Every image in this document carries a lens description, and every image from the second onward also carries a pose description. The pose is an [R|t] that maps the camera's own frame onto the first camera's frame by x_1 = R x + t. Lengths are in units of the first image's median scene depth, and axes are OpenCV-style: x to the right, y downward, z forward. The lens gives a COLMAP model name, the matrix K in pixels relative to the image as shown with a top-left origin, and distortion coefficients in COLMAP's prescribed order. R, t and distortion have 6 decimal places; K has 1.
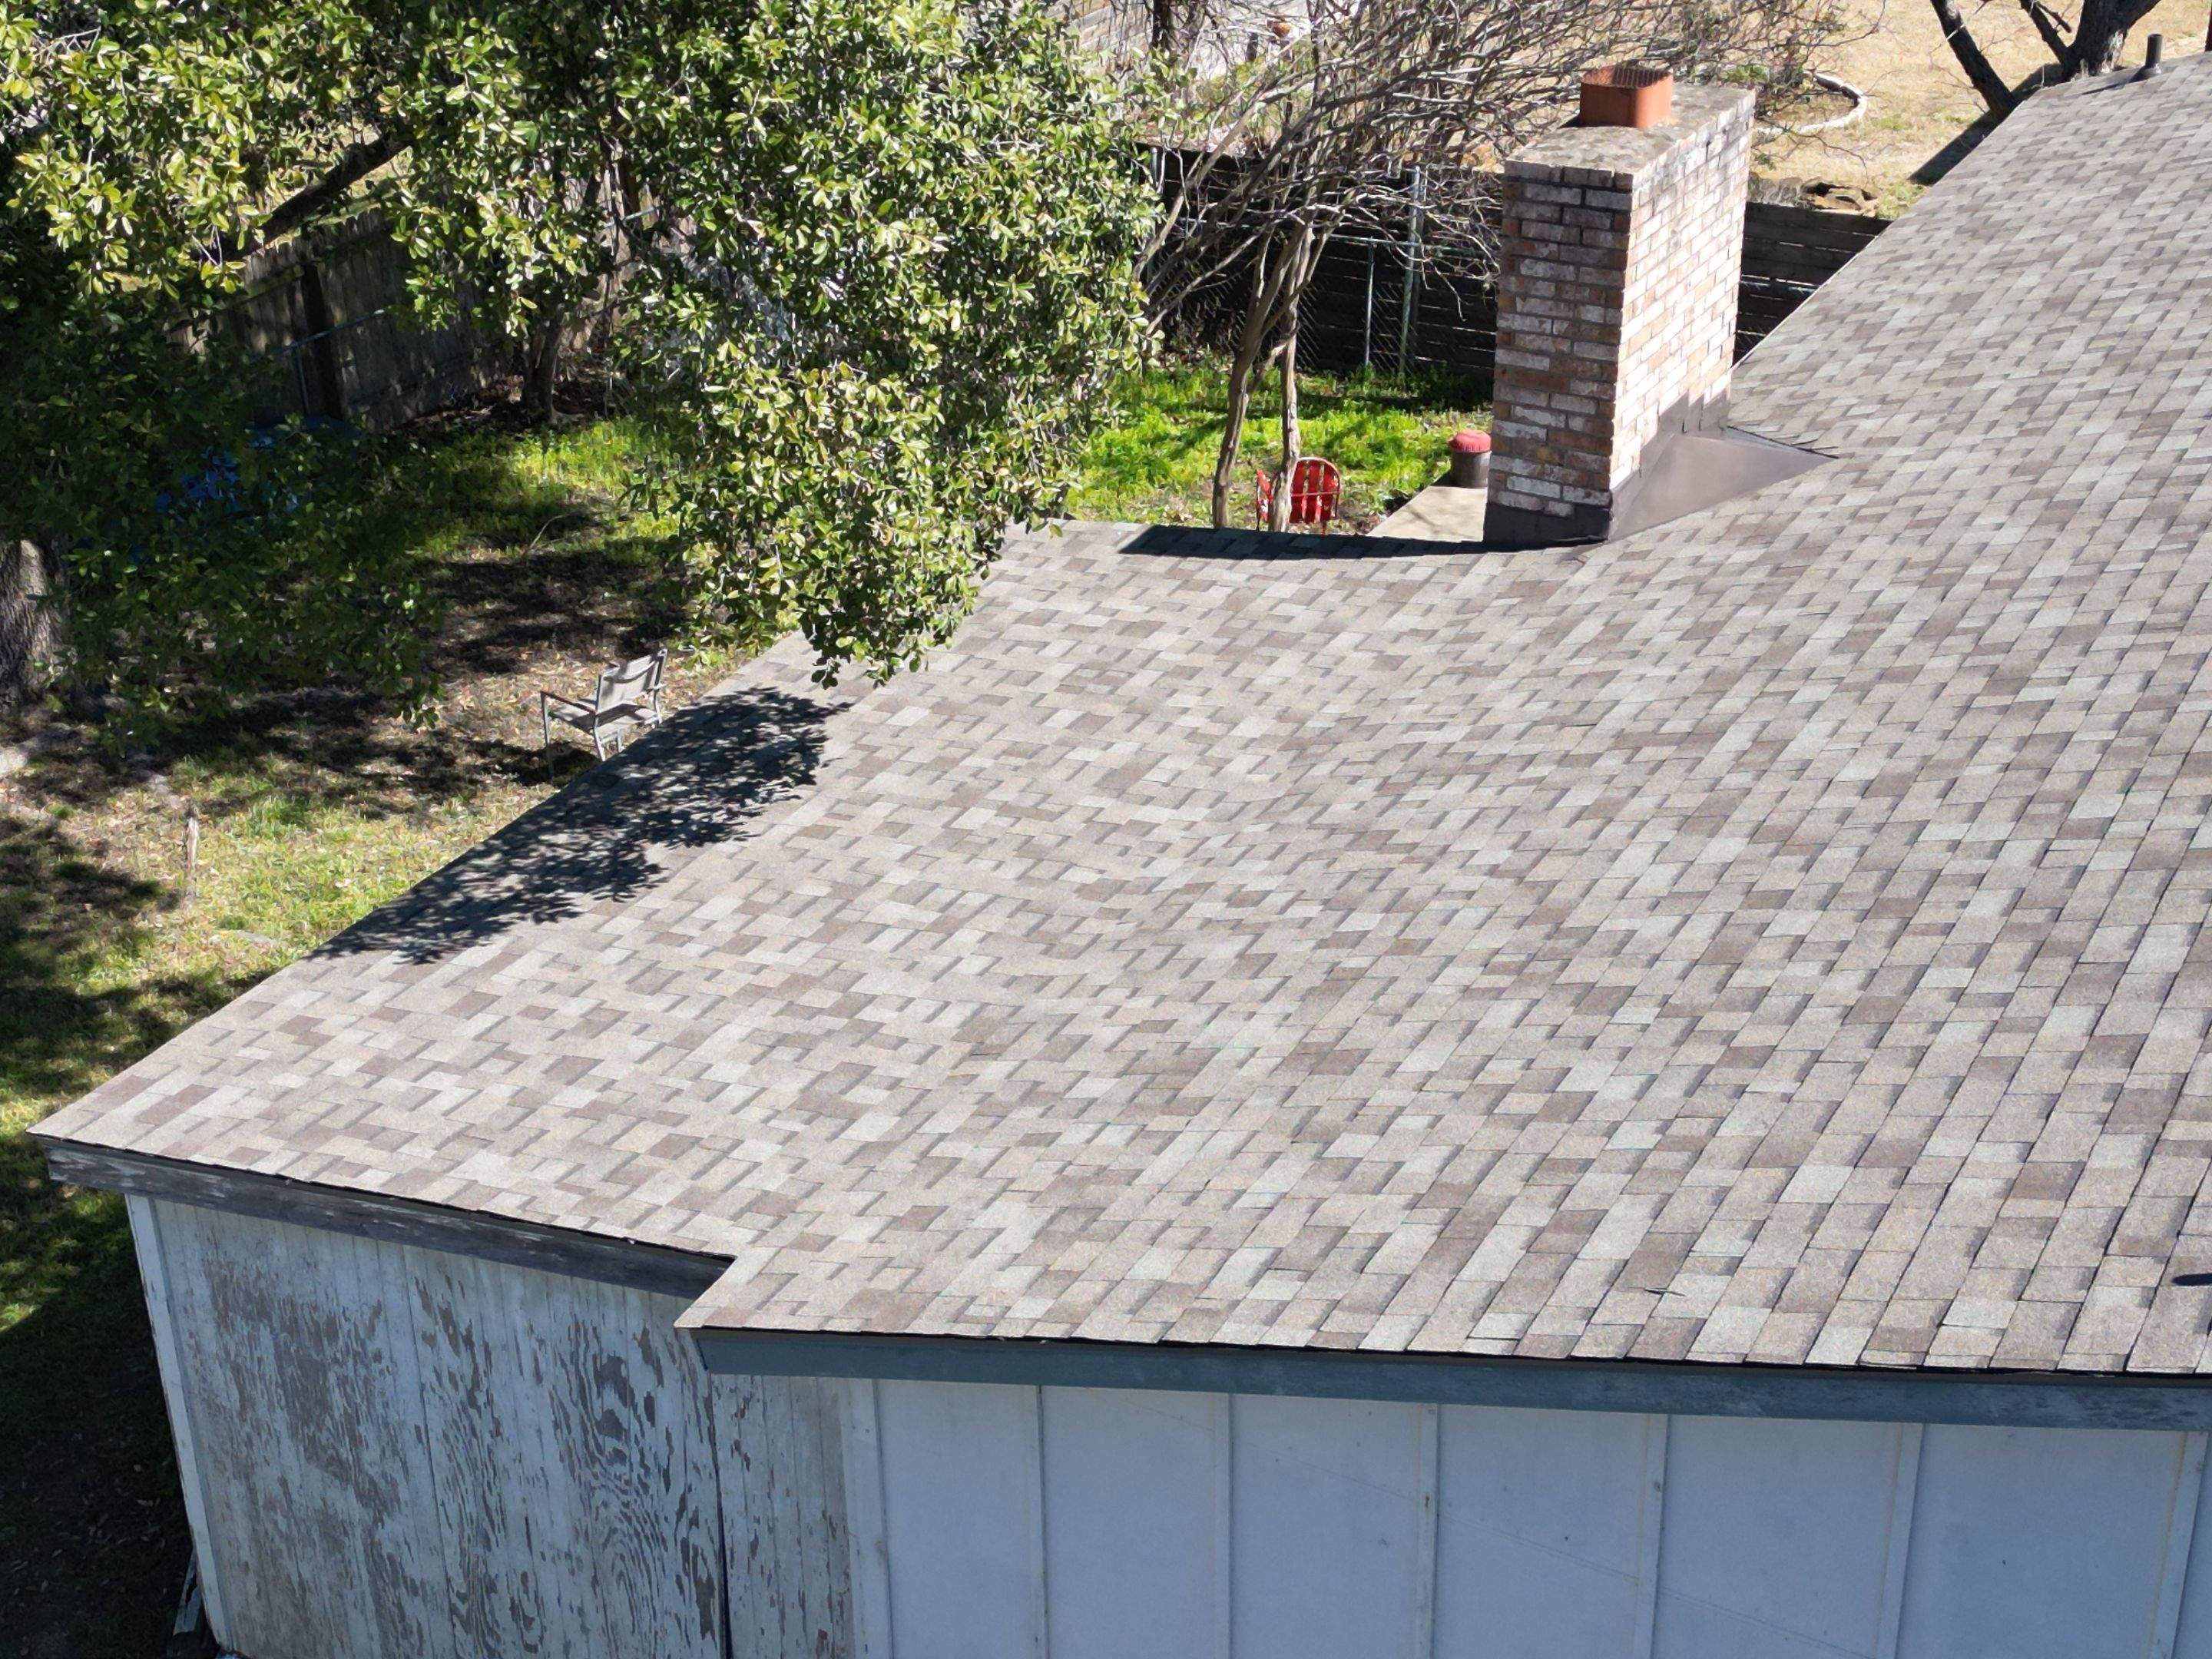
lens RADIAL K [[3061.5, 0, 1099.0], [0, 3061.5, 838.3], [0, 0, 1]] dist [0.183024, -0.530482]
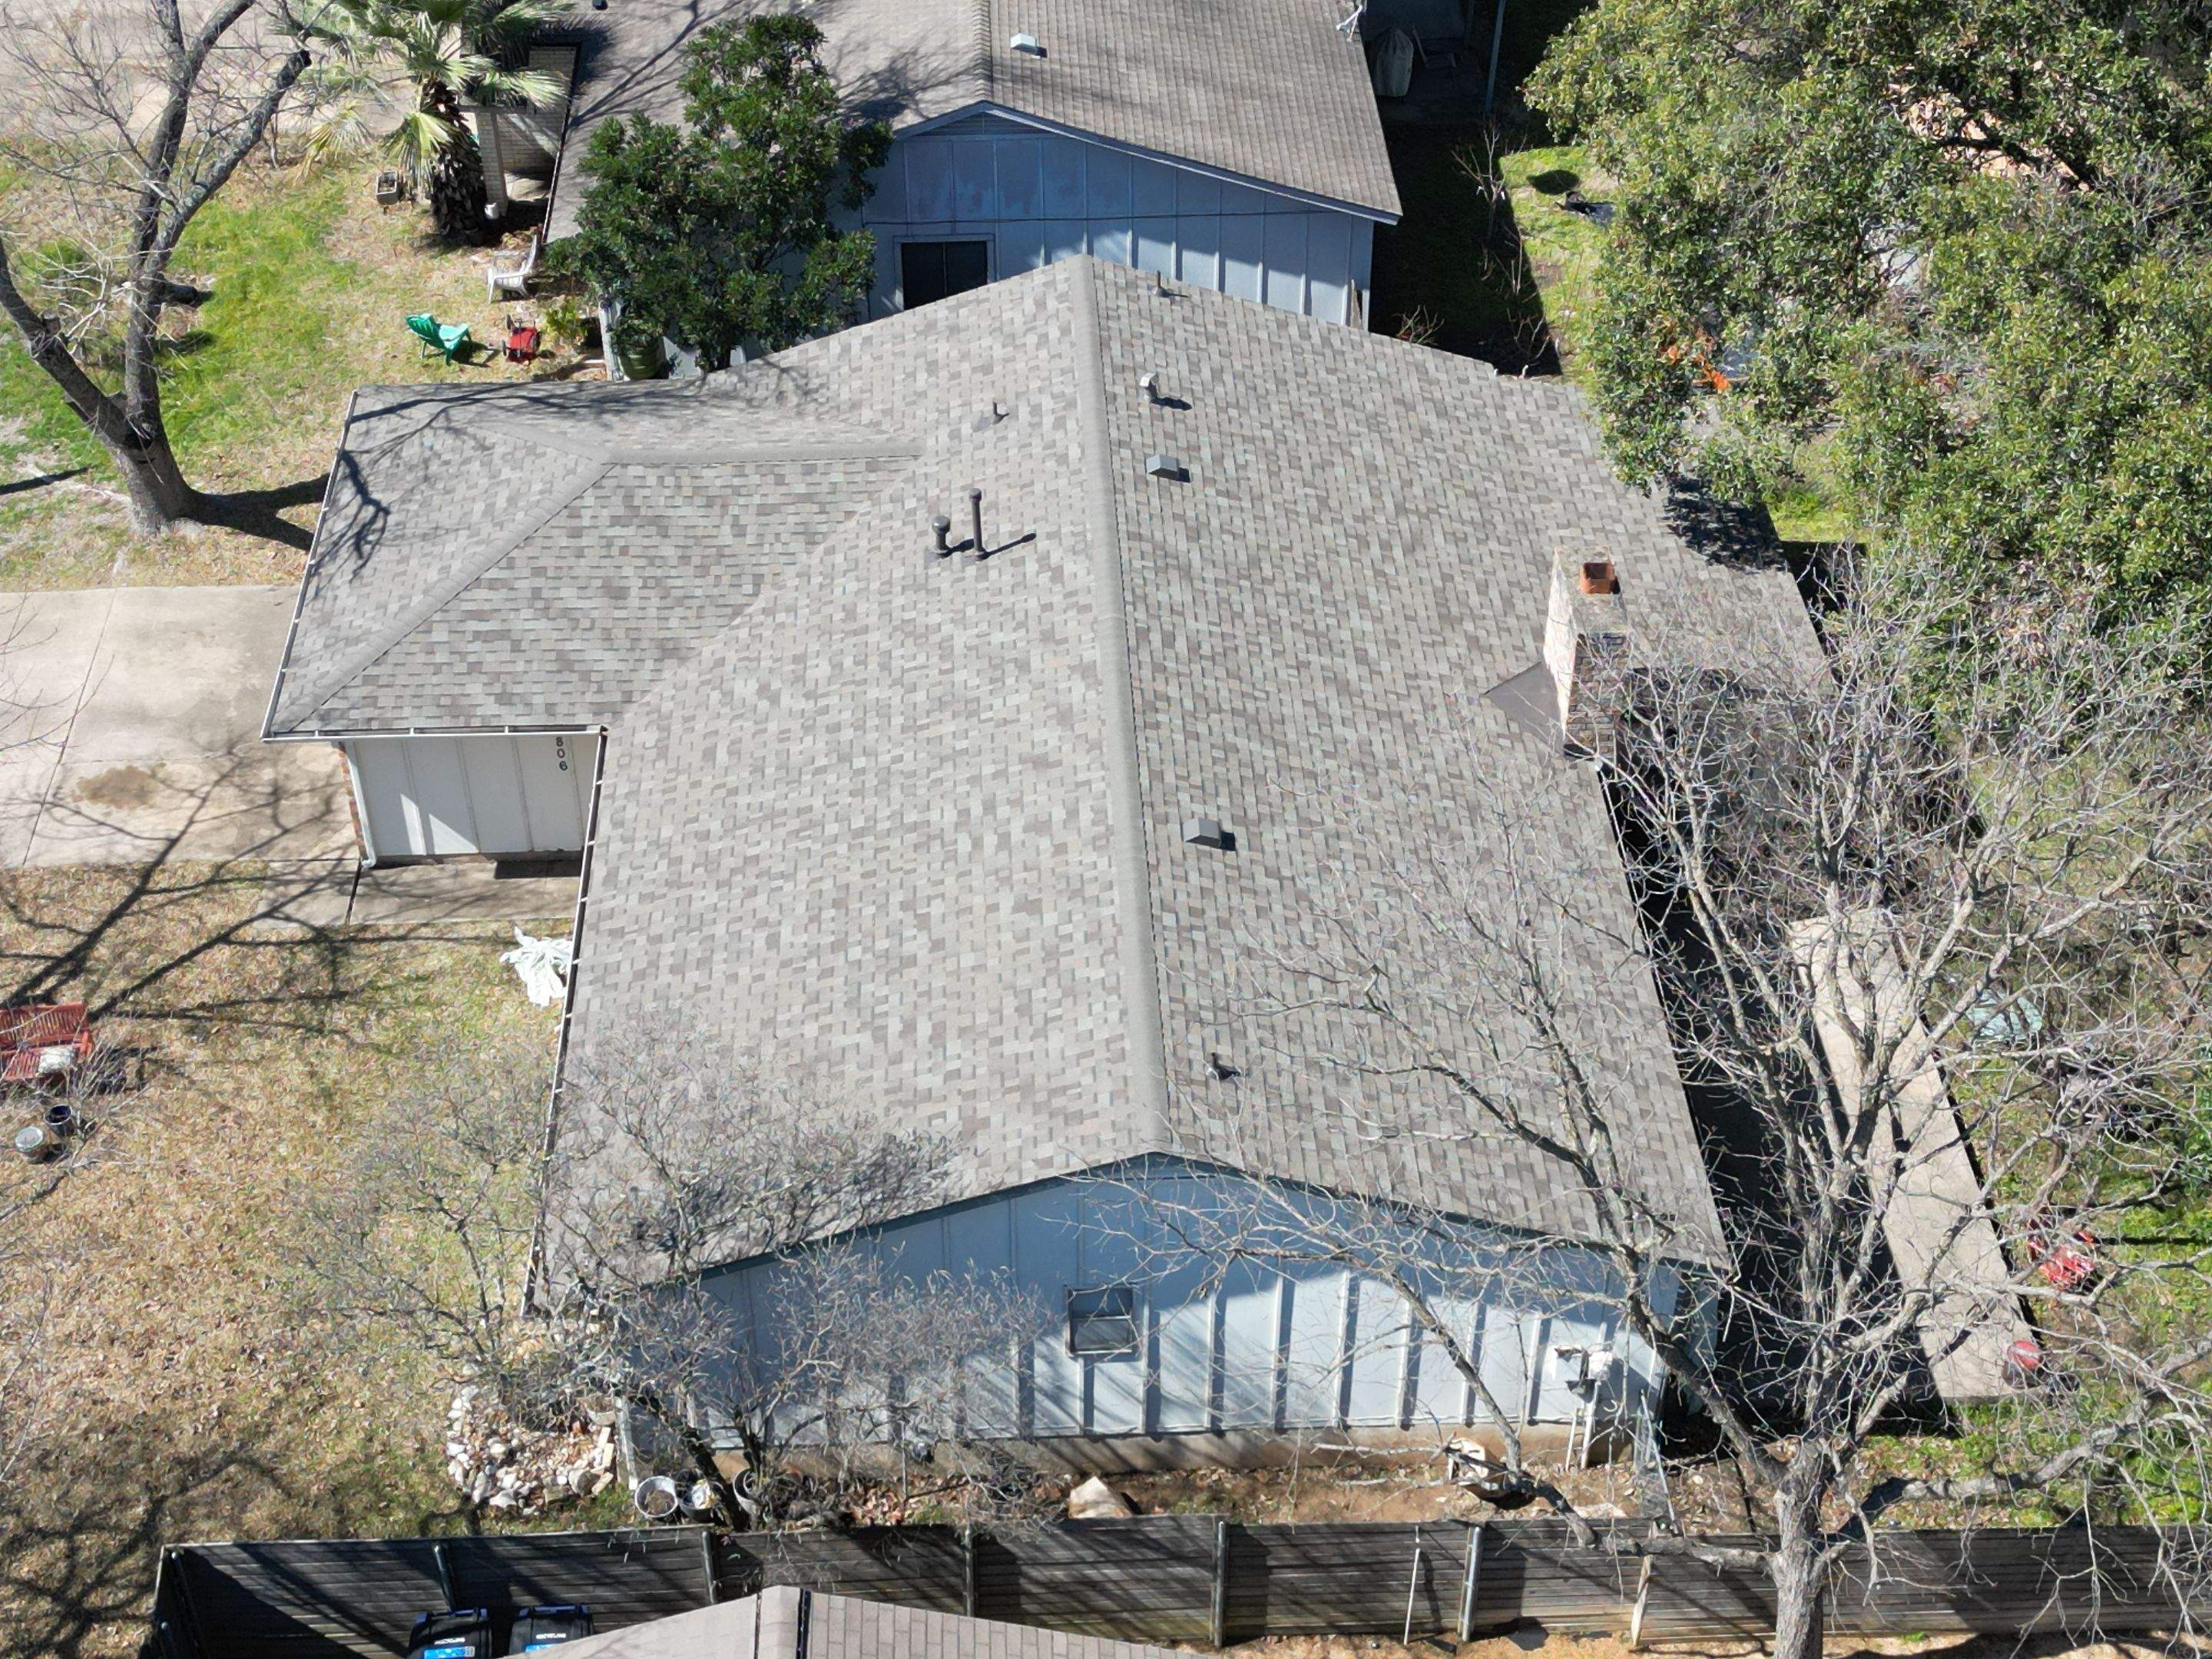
lens RADIAL K [[3061.5, 0, 1099.0], [0, 3061.5, 838.3], [0, 0, 1]] dist [0.183024, -0.530482]
pose [[-0.850805, 0.357442, -0.385184, 1.898772], [-0.229170, 0.407236, 0.884104, -2.775223], [0.472877, 0.840472, -0.264563, 2.048431]]
